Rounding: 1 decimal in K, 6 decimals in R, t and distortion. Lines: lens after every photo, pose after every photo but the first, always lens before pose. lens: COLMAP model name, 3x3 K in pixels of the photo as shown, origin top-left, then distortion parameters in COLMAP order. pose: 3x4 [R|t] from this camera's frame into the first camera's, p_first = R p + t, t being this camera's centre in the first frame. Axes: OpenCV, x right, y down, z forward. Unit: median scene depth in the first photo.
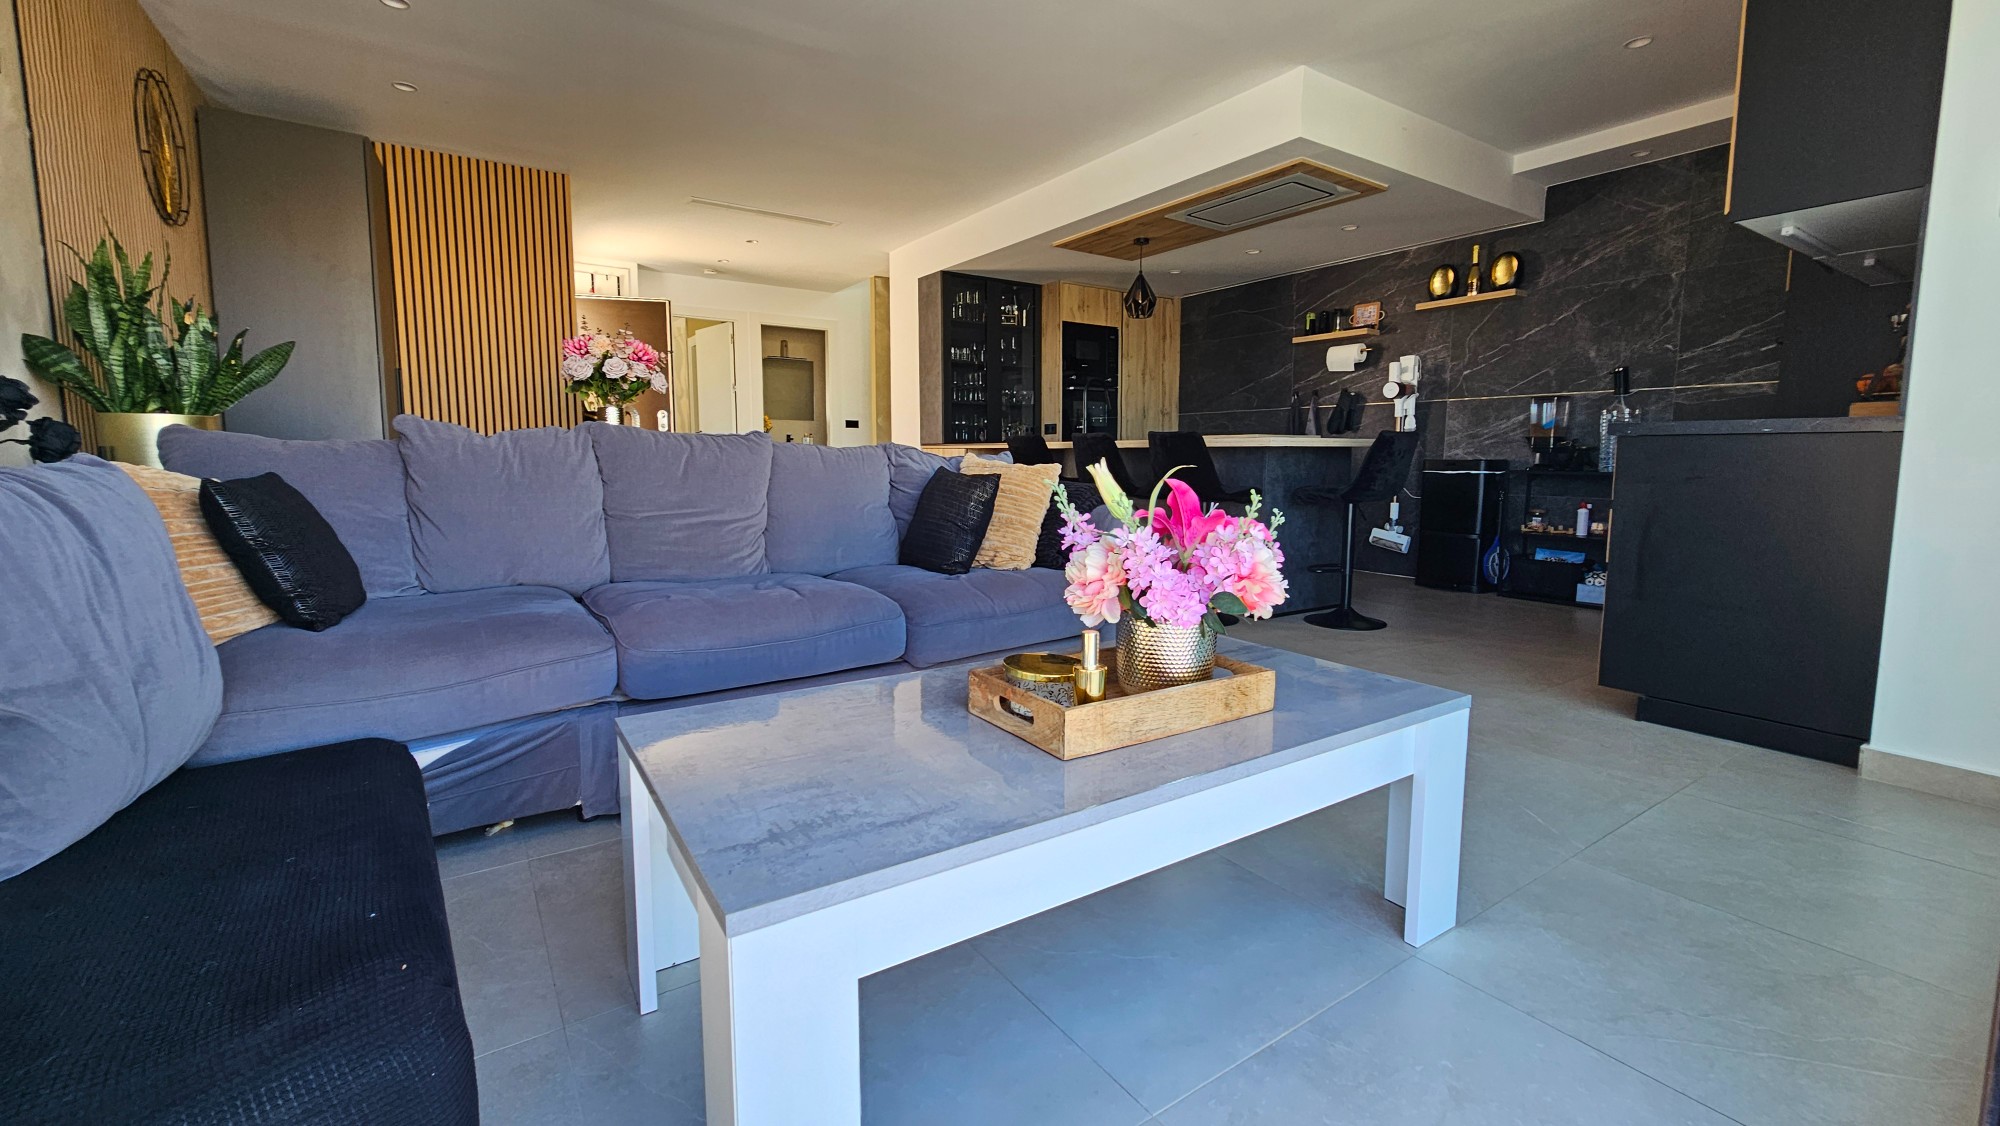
lens RADIAL K [[818.3, 0, 1004.7], [0, 818.3, 551.3], [0, 0, 1]] dist [0.000529, -0.000450]
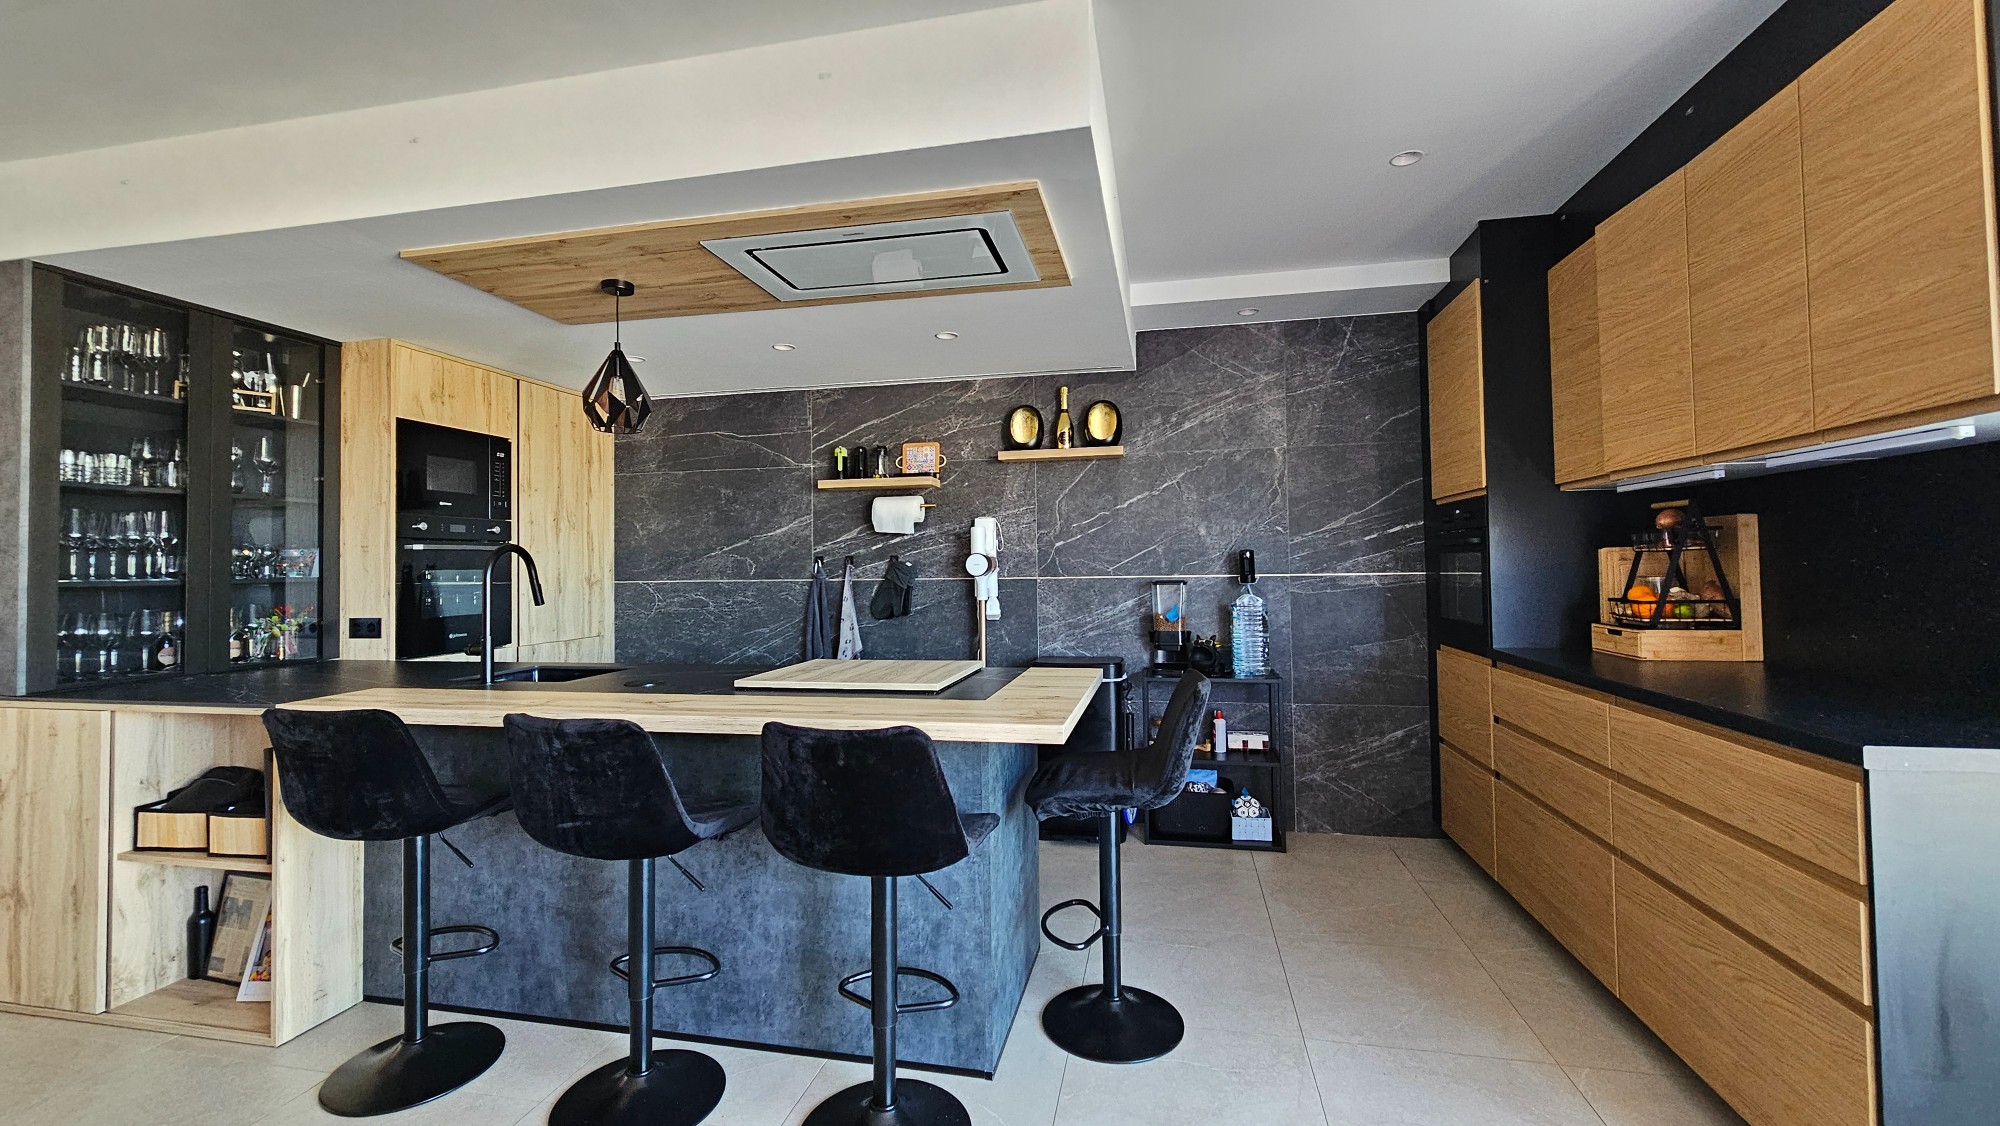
lens RADIAL K [[818.3, 0, 998.2], [0, 818.3, 544.4], [0, 0, 1]] dist [0.000529, -0.000450]
pose [[0.718803, 0.006415, 0.695184, -0.015274], [0.096680, 0.989319, -0.109094, -0.127197], [-0.688458, 0.145628, 0.710505, 0.446372]]
